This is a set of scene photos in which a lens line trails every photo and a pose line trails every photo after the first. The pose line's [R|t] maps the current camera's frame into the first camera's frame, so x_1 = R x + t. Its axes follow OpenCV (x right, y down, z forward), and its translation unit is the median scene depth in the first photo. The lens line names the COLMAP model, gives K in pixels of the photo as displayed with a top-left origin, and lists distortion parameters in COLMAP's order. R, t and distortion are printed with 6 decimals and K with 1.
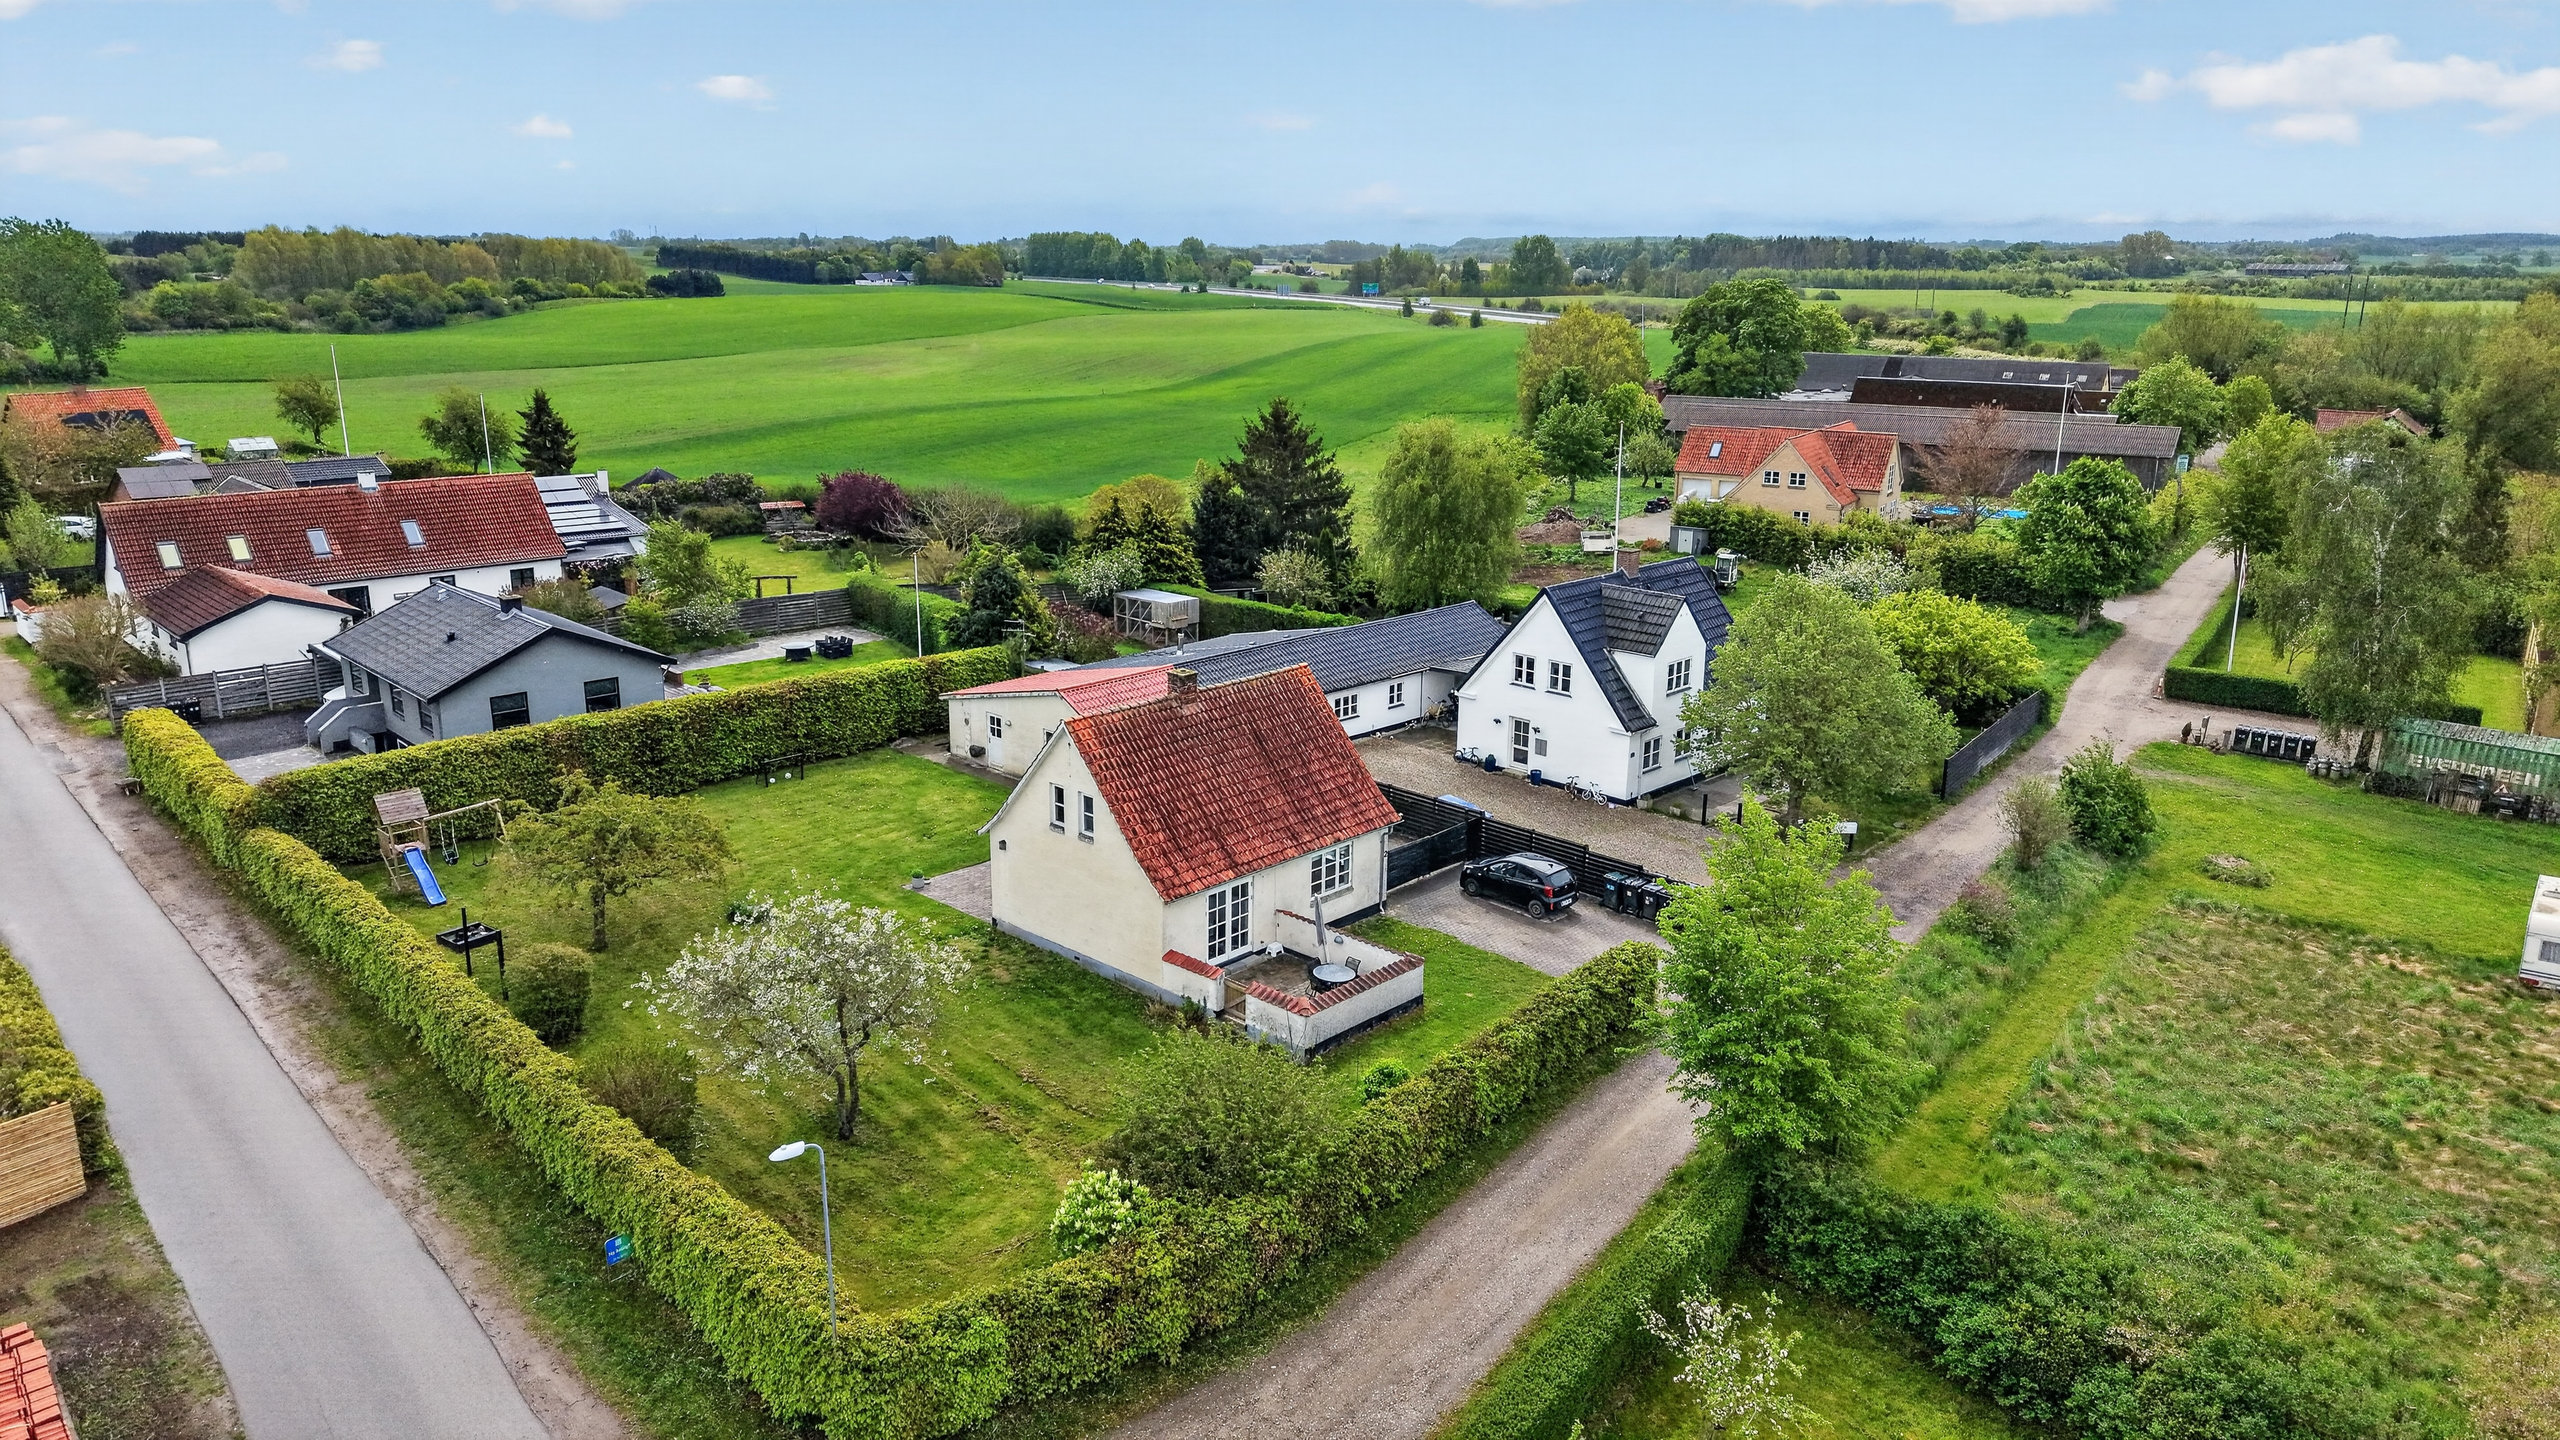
lens RADIAL K [[1688.3, 0, 1275.4], [0, 1688.3, 789.5], [0, 0, 1]] dist [0.048150, -0.059151]
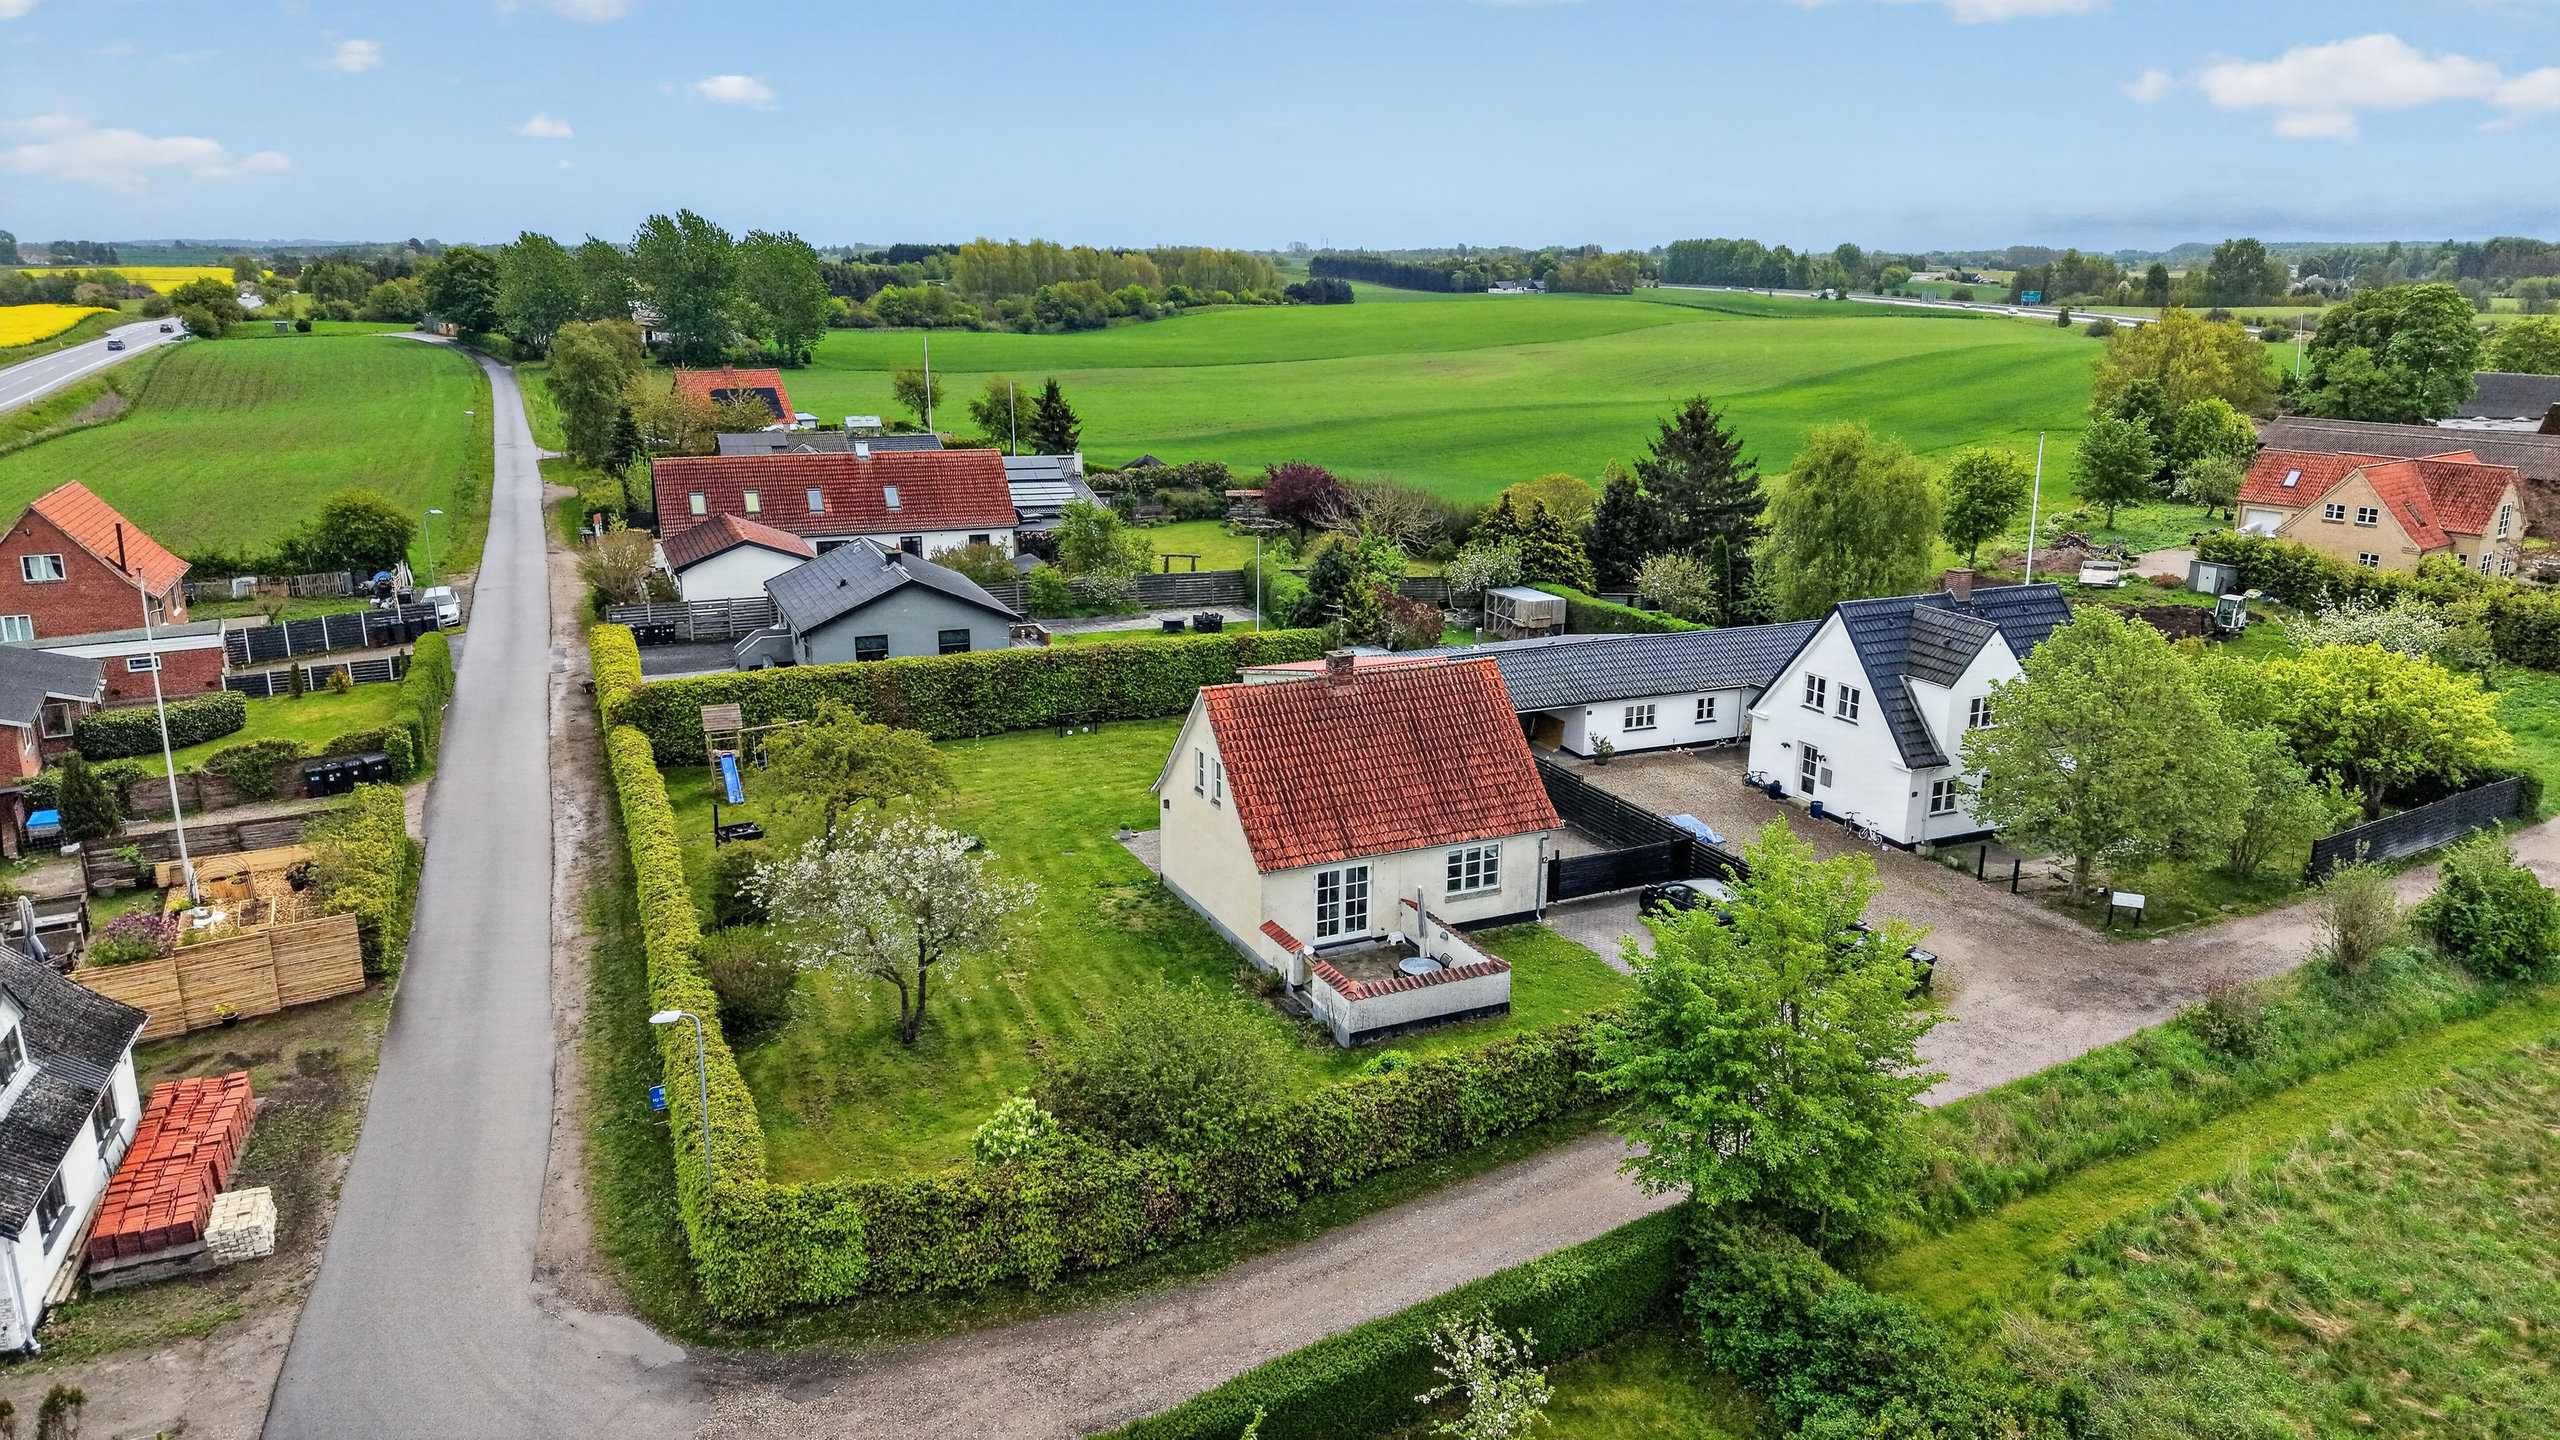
lens RADIAL K [[1688.3, 0, 1275.4], [0, 1688.3, 789.5], [0, 0, 1]] dist [0.048150, -0.059151]
pose [[0.933428, 0.106381, -0.342631, 0.145794], [-0.108134, 0.994037, 0.014042, 0.000872], [0.342082, 0.023943, 0.939365, 0.022334]]
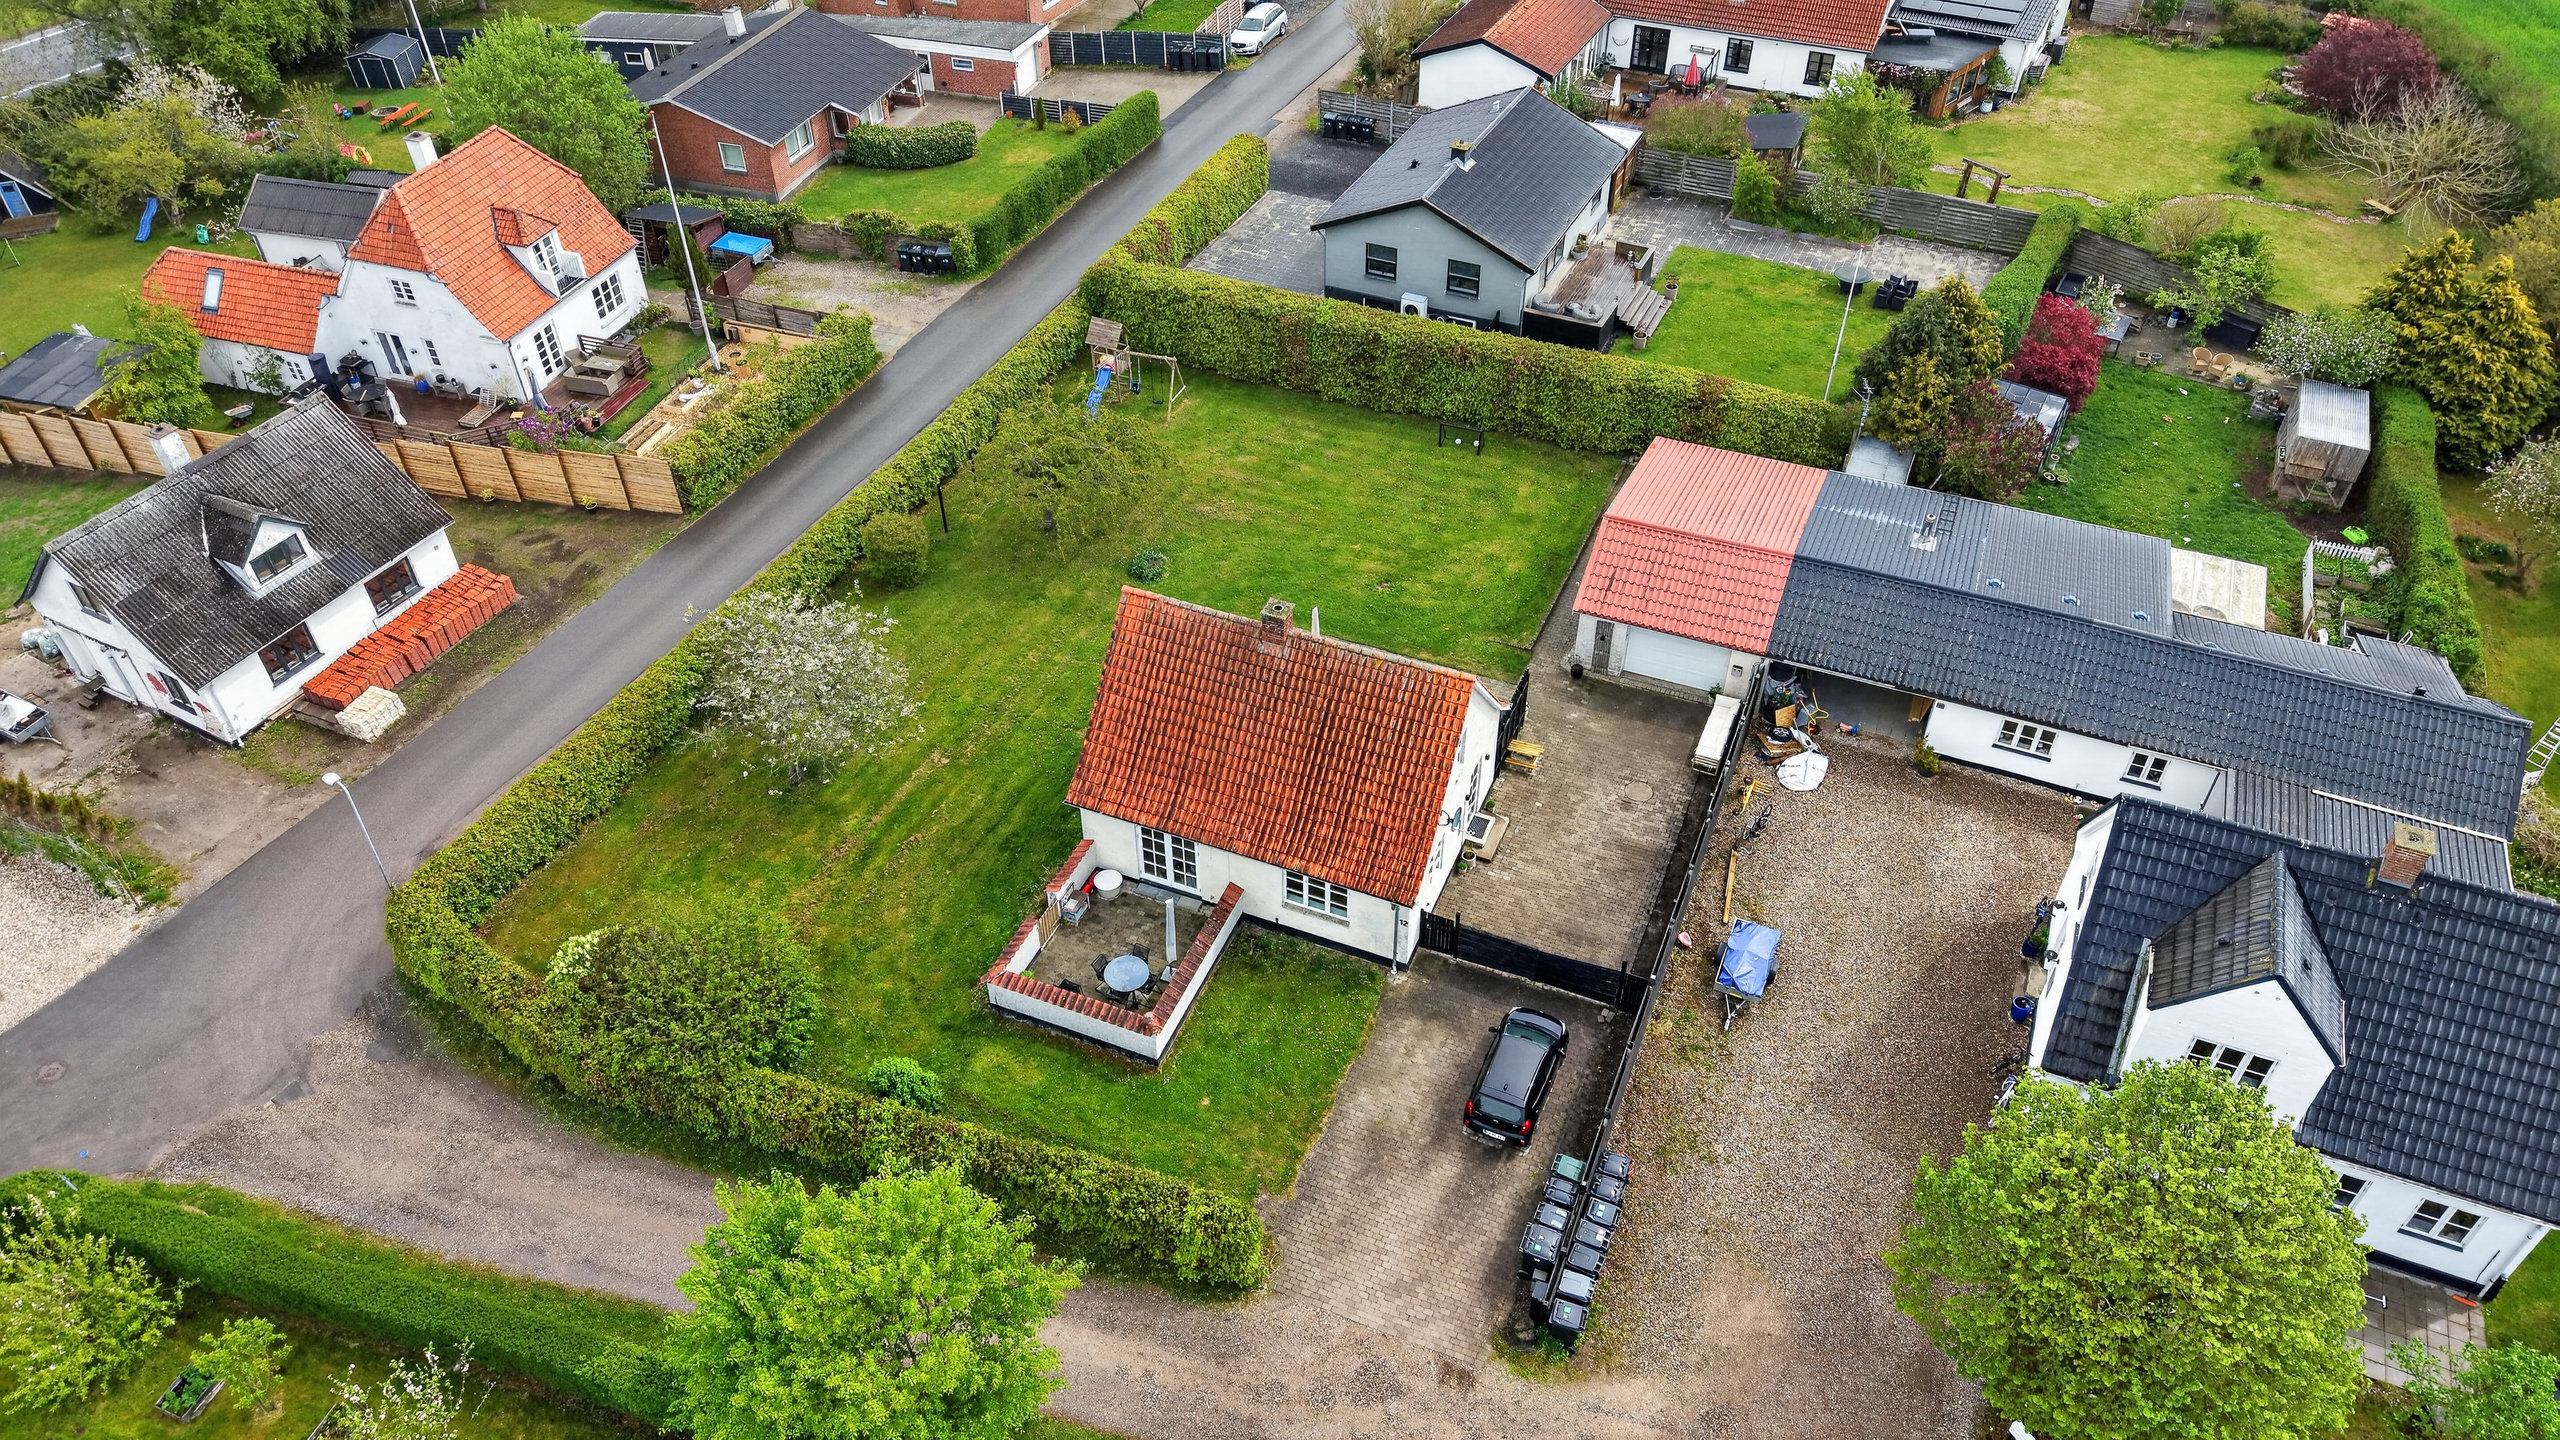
lens RADIAL K [[1715.5, 0, 1280.0], [0, 1715.5, 720.0], [0, 0, 1]] dist [0.033461, -0.036133]
pose [[0.355956, 0.612965, -0.705386, 0.339207], [-0.270809, 0.790096, 0.549919, -0.286693], [0.894404, -0.004722, 0.447236, 0.333442]]
